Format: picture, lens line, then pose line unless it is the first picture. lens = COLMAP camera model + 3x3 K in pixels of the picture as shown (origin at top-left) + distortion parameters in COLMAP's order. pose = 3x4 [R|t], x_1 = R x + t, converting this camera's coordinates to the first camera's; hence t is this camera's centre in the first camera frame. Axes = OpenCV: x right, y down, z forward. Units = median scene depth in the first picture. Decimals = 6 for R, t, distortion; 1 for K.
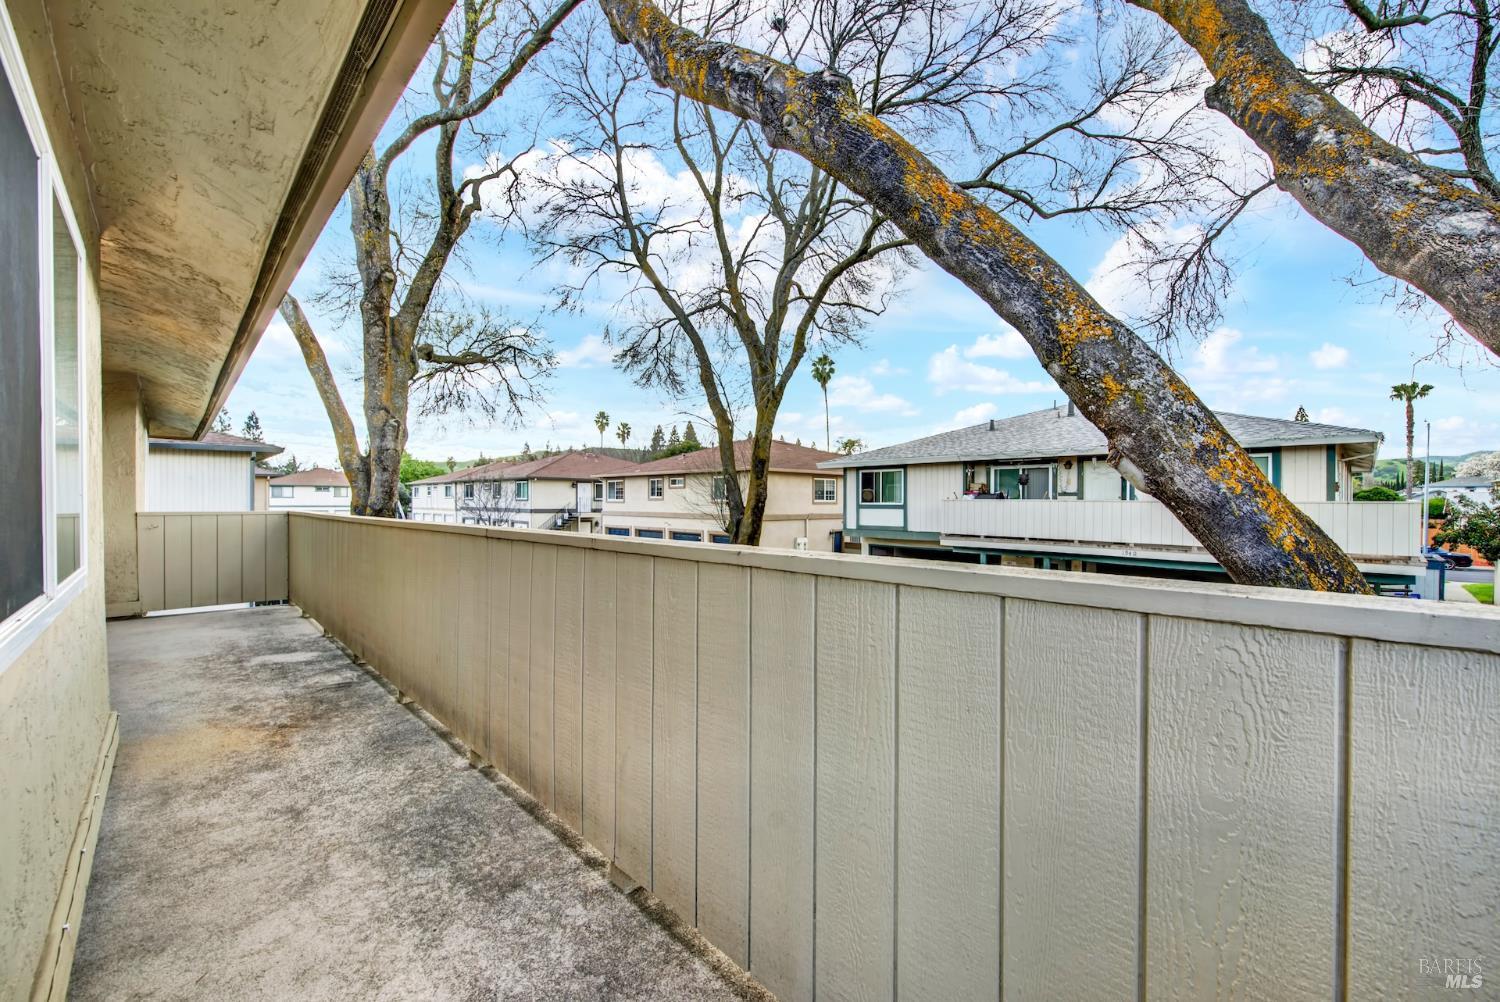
lens RADIAL K [[603.0, 0, 767.0], [0, 603.0, 503.3], [0, 0, 1]] dist [-0.001174, -0.000433]
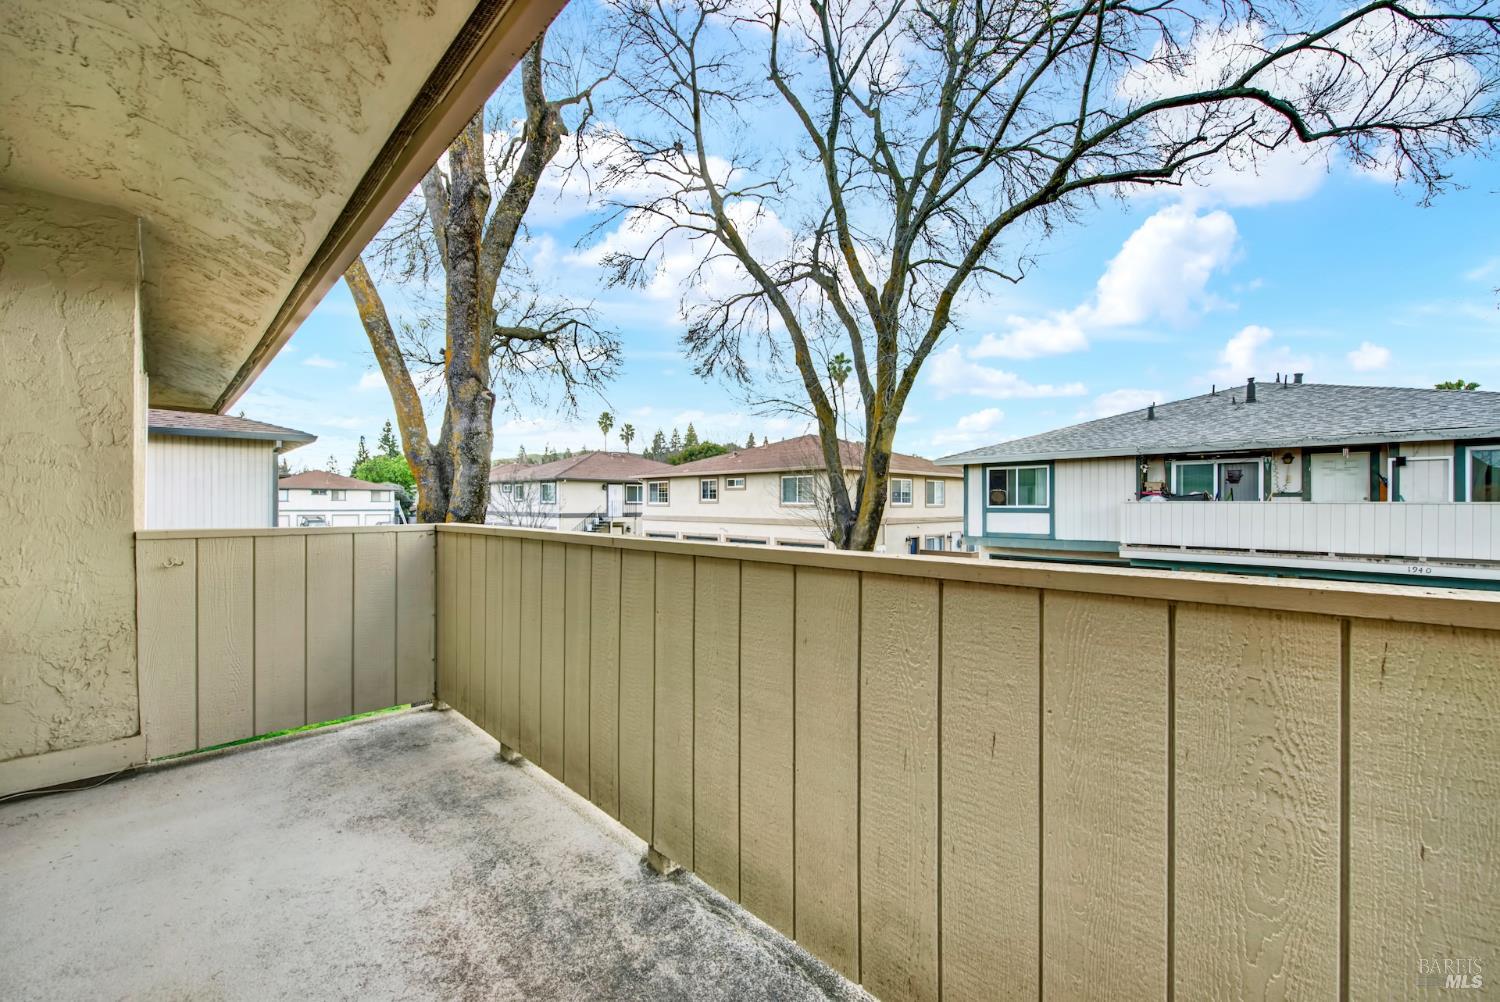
lens RADIAL K [[603.0, 0, 767.0], [0, 603.0, 503.3], [0, 0, 1]] dist [-0.001174, -0.000433]
pose [[0.999894, -0.002034, 0.014392, -0.212242], [0.002110, 0.999984, -0.005279, -0.000554], [-0.014381, 0.005308, 0.999882, 0.198312]]
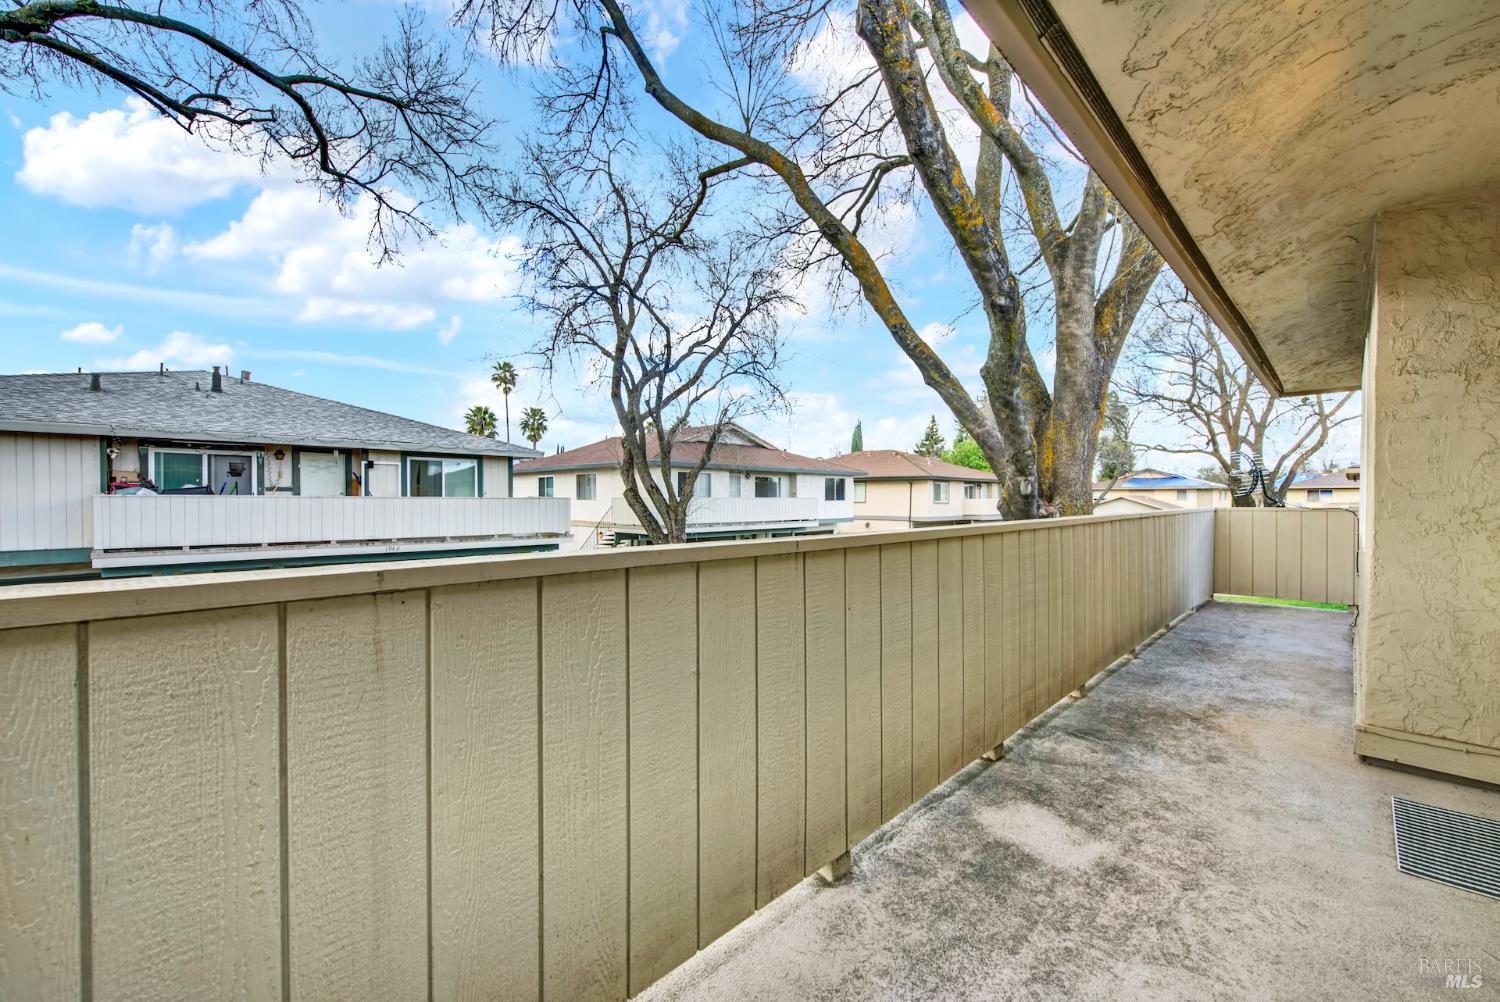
lens RADIAL K [[602.4, 0, 751.2], [0, 602.4, 505.5], [0, 0, 1]] dist [-0.003864, -0.001489]
pose [[-0.004594, -0.013492, 0.999898, -0.348686], [0.004002, 0.999901, 0.013511, -0.000878], [-0.999981, 0.004063, -0.004539, 0.338300]]
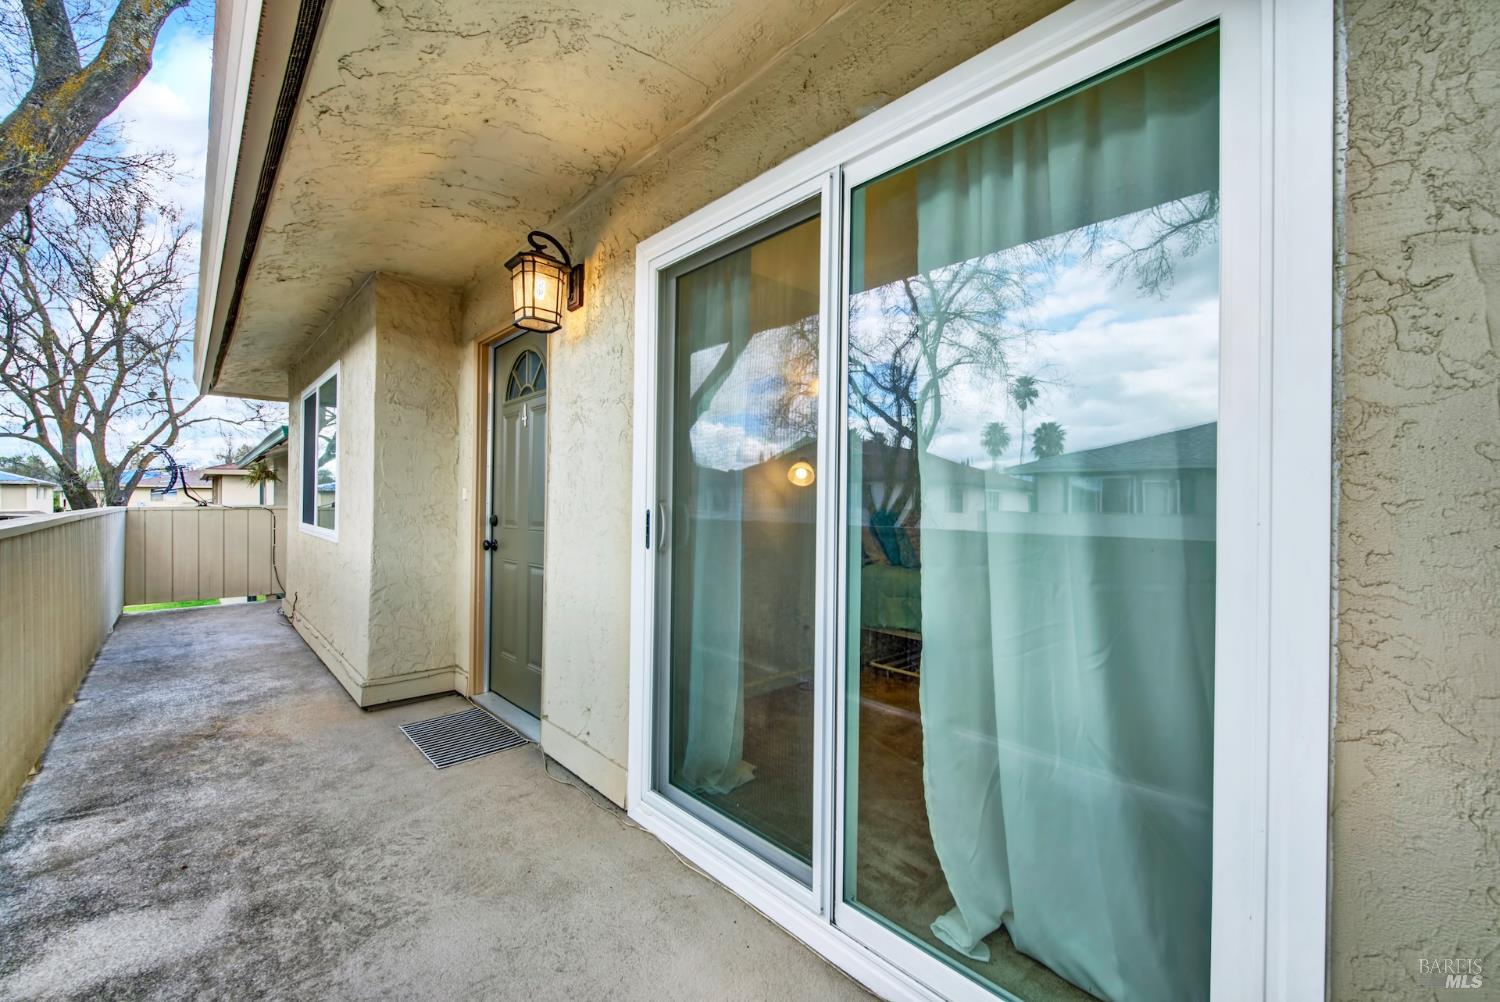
lens RADIAL K [[605.5, 0, 755.7], [0, 605.5, 503.4], [0, 0, 1]] dist [0.000268, 0.000104]
pose [[-0.999614, -0.007308, 0.026813, -0.323404], [-0.007085, 0.999940, 0.008411, -0.000731], [-0.026872, 0.008217, -0.999605, 0.369993]]
